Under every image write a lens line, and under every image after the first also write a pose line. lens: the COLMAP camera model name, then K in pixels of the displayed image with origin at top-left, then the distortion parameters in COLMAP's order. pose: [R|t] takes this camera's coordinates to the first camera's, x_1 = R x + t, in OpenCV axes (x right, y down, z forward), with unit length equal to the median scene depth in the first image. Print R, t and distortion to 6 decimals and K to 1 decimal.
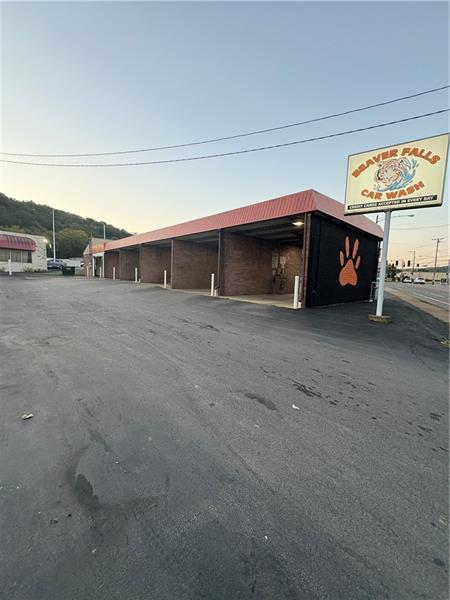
lens RADIAL K [[238.9, 0, 225.7], [0, 238.9, 299.6], [0, 0, 1]] dist [0.000007, 0.000161]
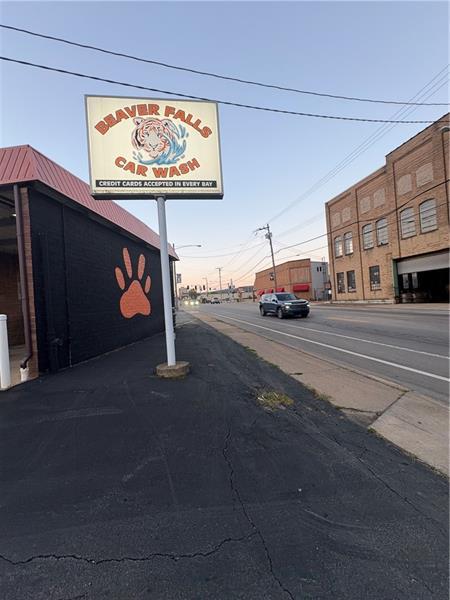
lens RADIAL K [[238.9, 0, 225.0], [0, 238.9, 301.3], [0, 0, 1]] dist [0.000007, 0.000161]
pose [[0.740847, -0.079753, 0.666922, 0.362687], [0.153565, 0.986738, -0.052589, -0.040526], [-0.653883, 0.141376, 0.743269, 0.454976]]
